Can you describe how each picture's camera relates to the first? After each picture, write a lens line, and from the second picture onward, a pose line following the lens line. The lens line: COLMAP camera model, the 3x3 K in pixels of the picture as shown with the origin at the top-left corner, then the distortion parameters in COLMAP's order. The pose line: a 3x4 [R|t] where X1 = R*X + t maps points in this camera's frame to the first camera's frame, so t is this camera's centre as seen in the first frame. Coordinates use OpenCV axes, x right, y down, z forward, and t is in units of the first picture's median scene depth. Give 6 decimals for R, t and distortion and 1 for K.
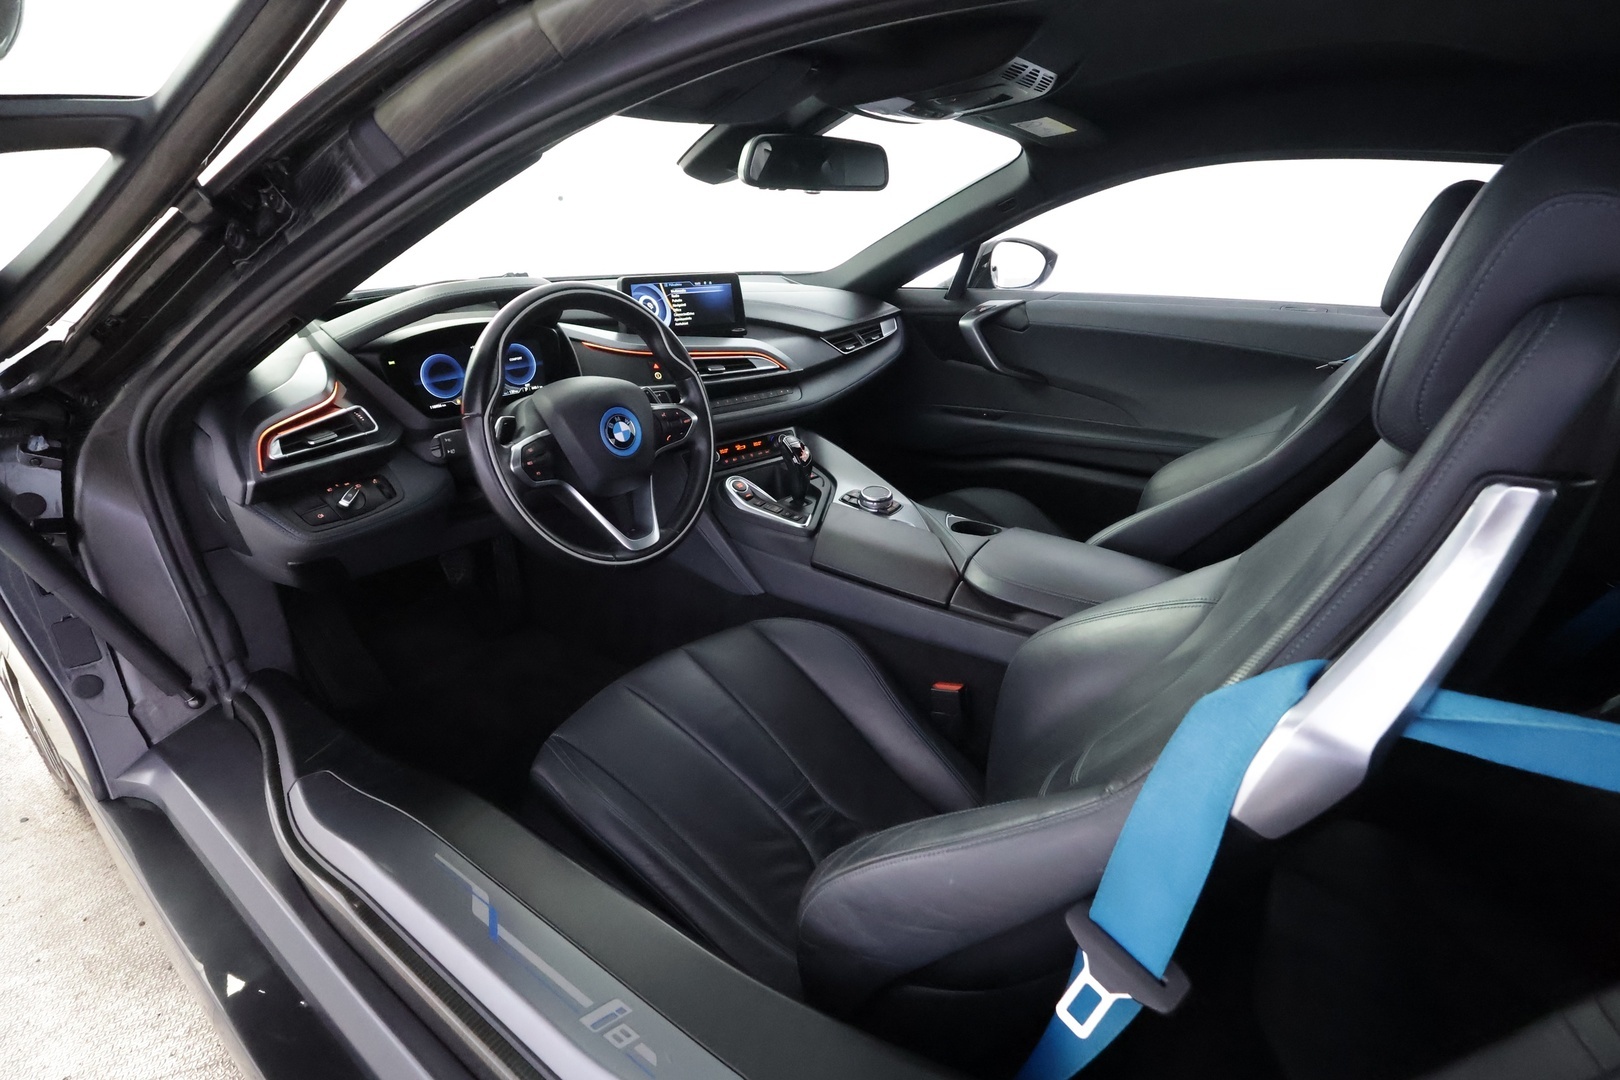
lens RADIAL K [[757.8, 0, 813.0], [0, 757.8, 531.5], [0, 0, 1]] dist [-0.010120, 0.000975]
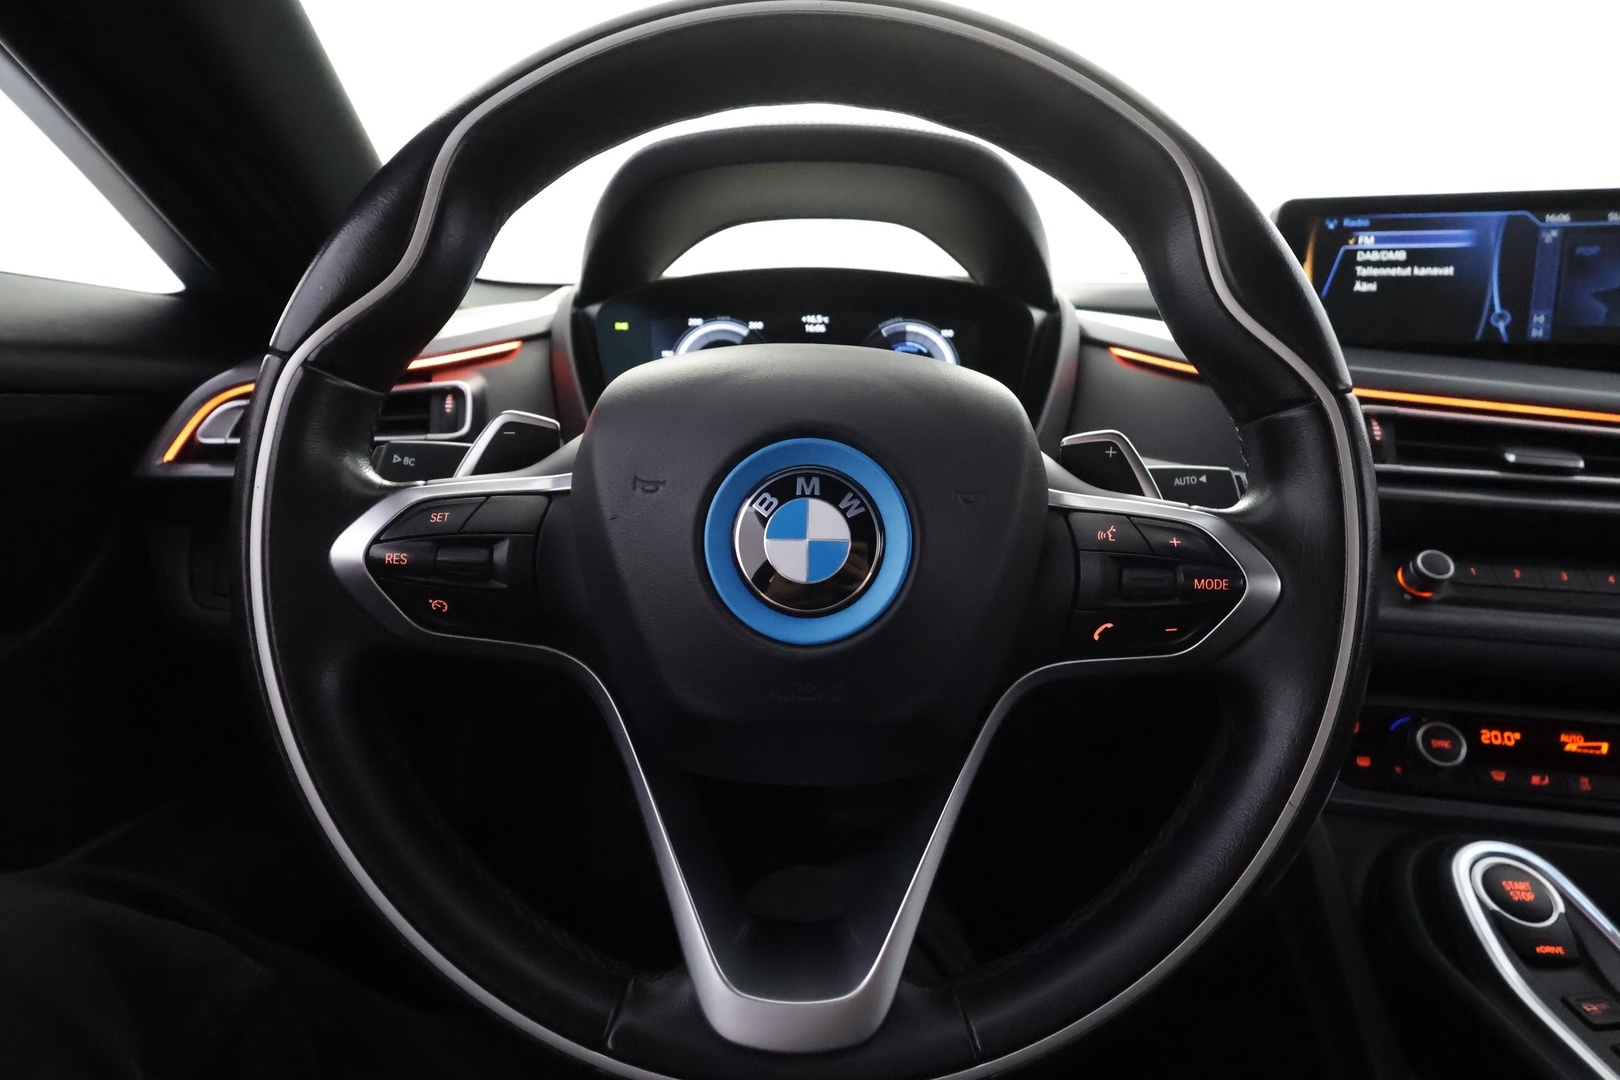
lens RADIAL K [[818.0, 0, 809.8], [0, 818.0, 542.0], [0, 0, 1]] dist [-0.000892, 0.000276]
pose [[0.582191, 0.181537, -0.792526, -0.036207], [-0.316646, 0.948419, -0.015363, -0.088810], [0.748858, 0.259895, 0.609645, 0.588237]]
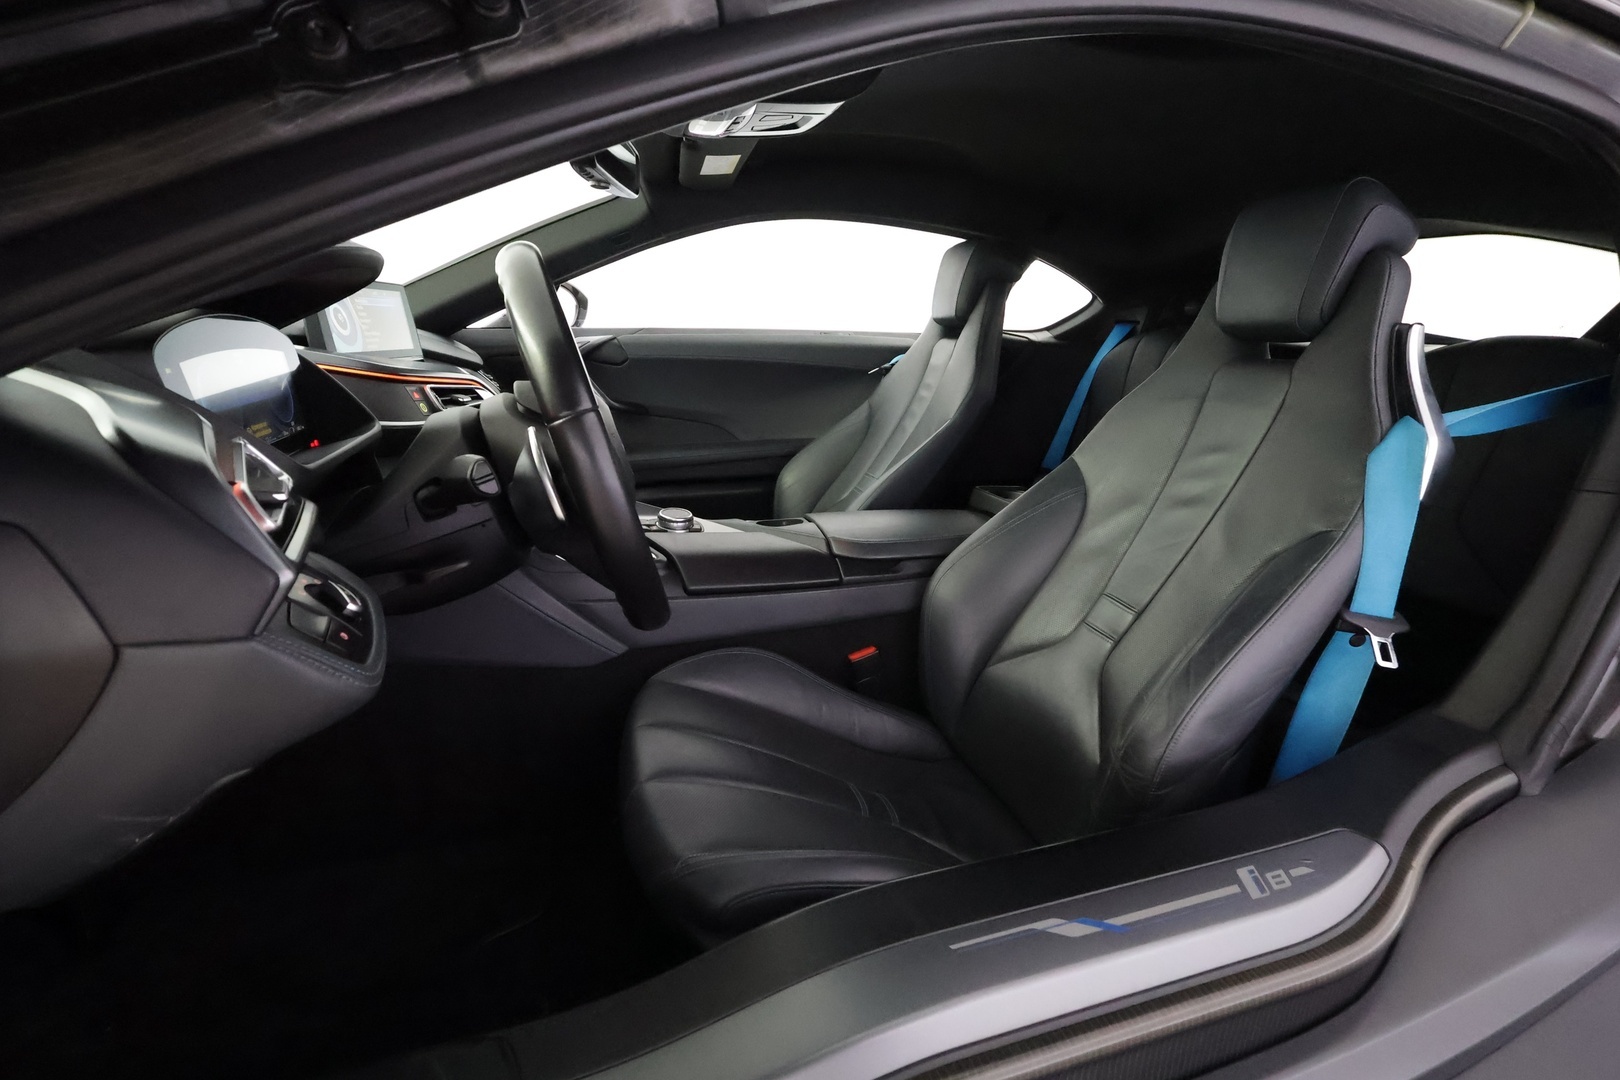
lens RADIAL K [[757.8, 0, 801.2], [0, 757.8, 537.9], [0, 0, 1]] dist [-0.010120, 0.000975]
pose [[0.595185, -0.200080, 0.778282, -0.533534], [0.279111, 0.959682, 0.033266, -0.009892], [-0.753559, 0.197428, 0.627033, 0.282920]]
